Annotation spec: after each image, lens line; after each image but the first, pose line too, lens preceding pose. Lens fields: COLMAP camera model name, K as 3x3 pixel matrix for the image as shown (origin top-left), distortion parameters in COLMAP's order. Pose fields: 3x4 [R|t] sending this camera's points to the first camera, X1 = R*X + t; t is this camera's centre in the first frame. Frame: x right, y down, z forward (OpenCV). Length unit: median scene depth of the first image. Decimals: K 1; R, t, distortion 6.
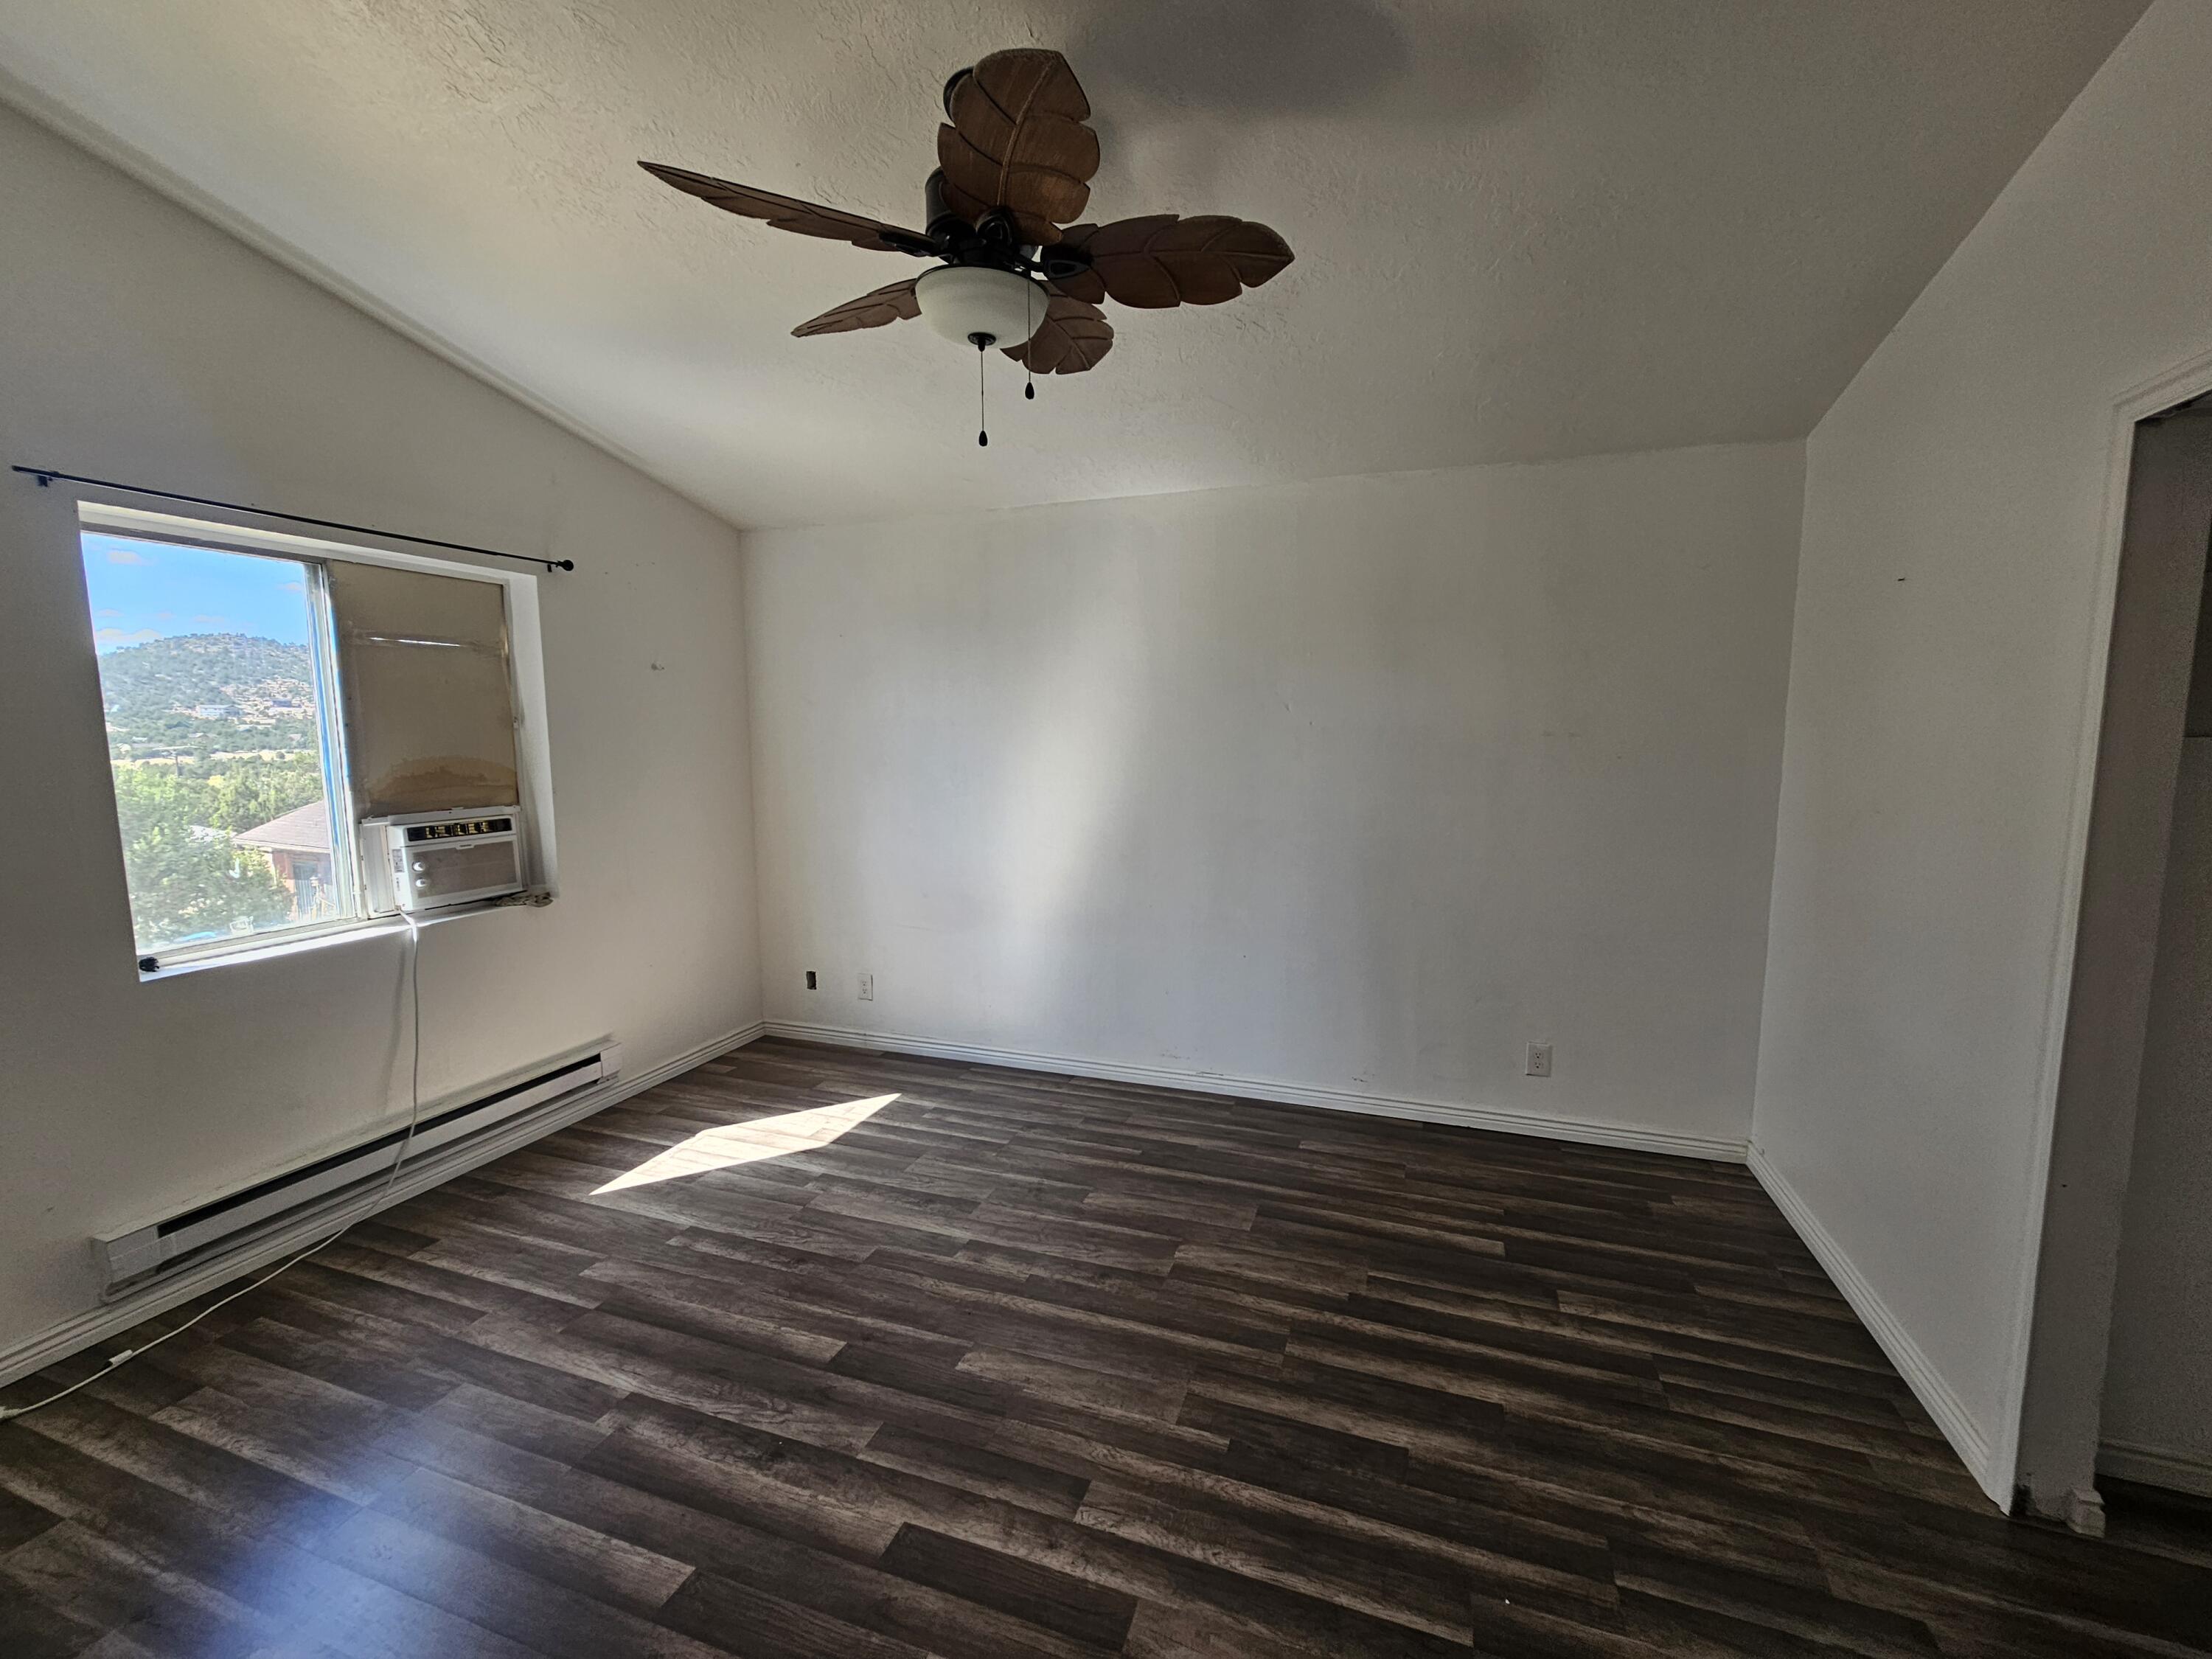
lens RADIAL K [[908.5, 0, 1111.7], [0, 908.5, 827.7], [0, 0, 1]] dist [0.003088, -0.000954]
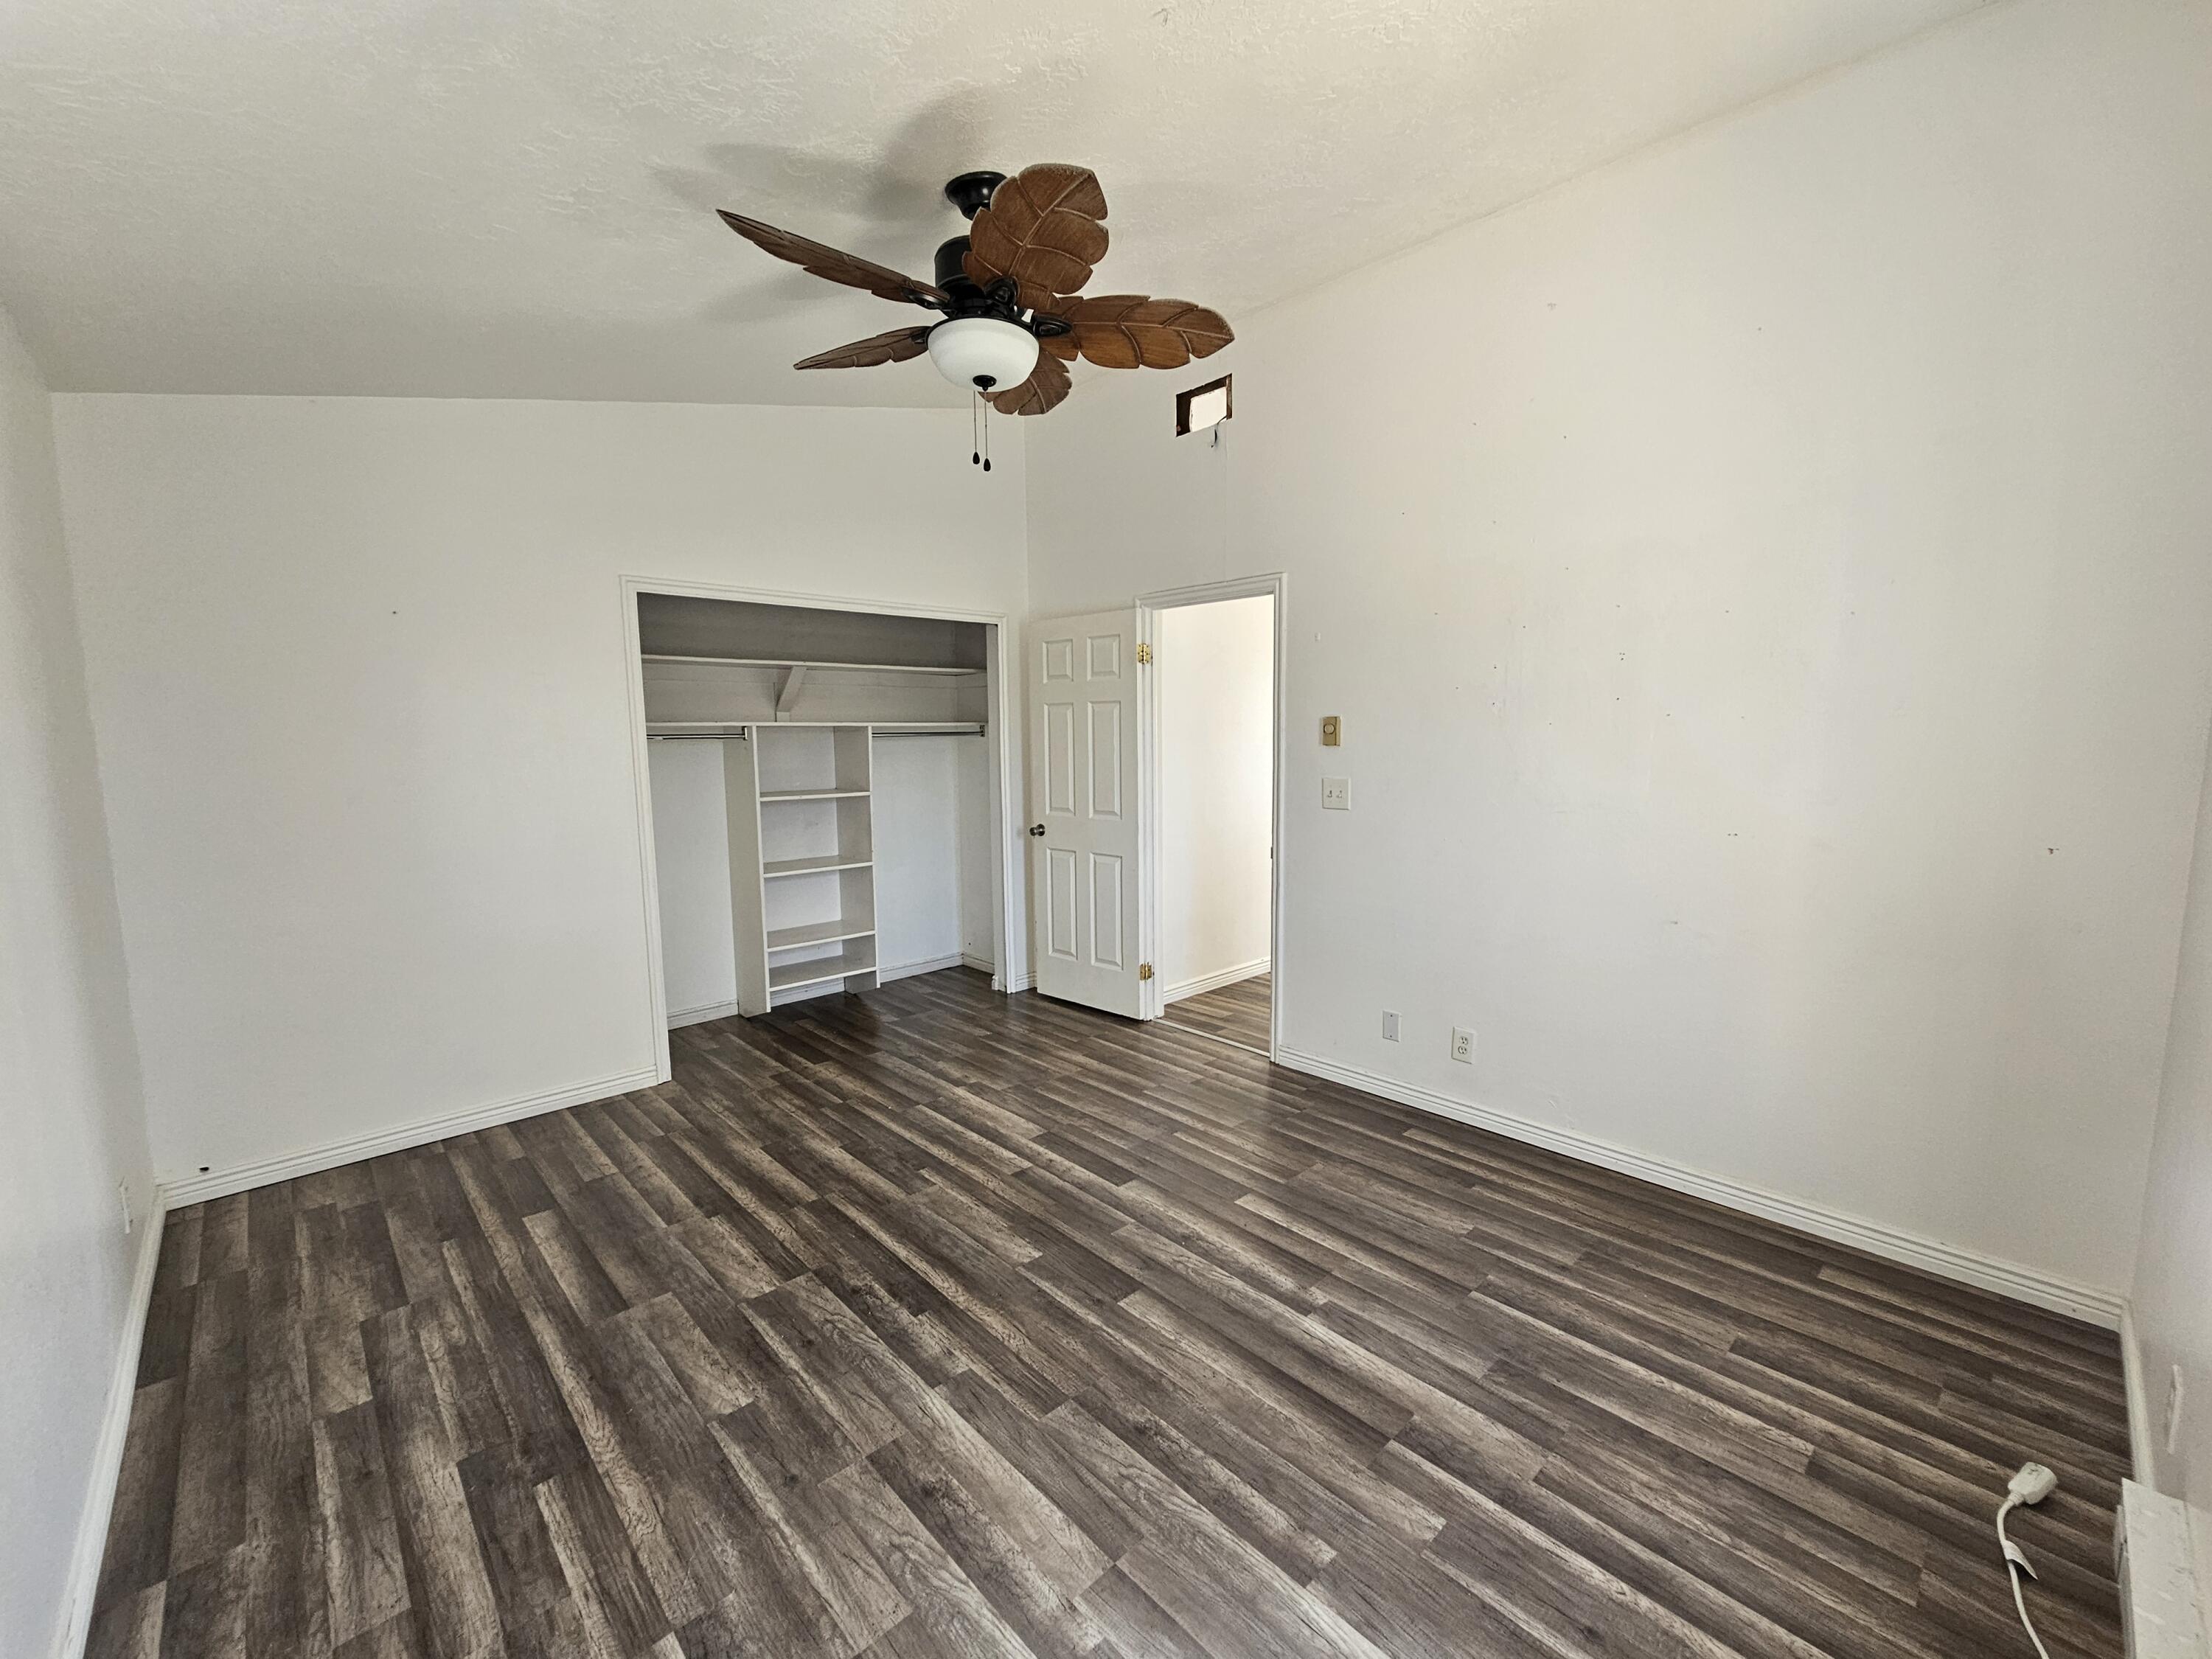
lens RADIAL K [[908.5, 0, 1108.9], [0, 908.5, 832.3], [0, 0, 1]] dist [0.003088, -0.000954]
pose [[-0.887861, -0.042655, 0.458130, -0.705361], [0.060817, 0.976078, 0.208744, -0.168844], [-0.456075, 0.213198, -0.864027, 1.715036]]
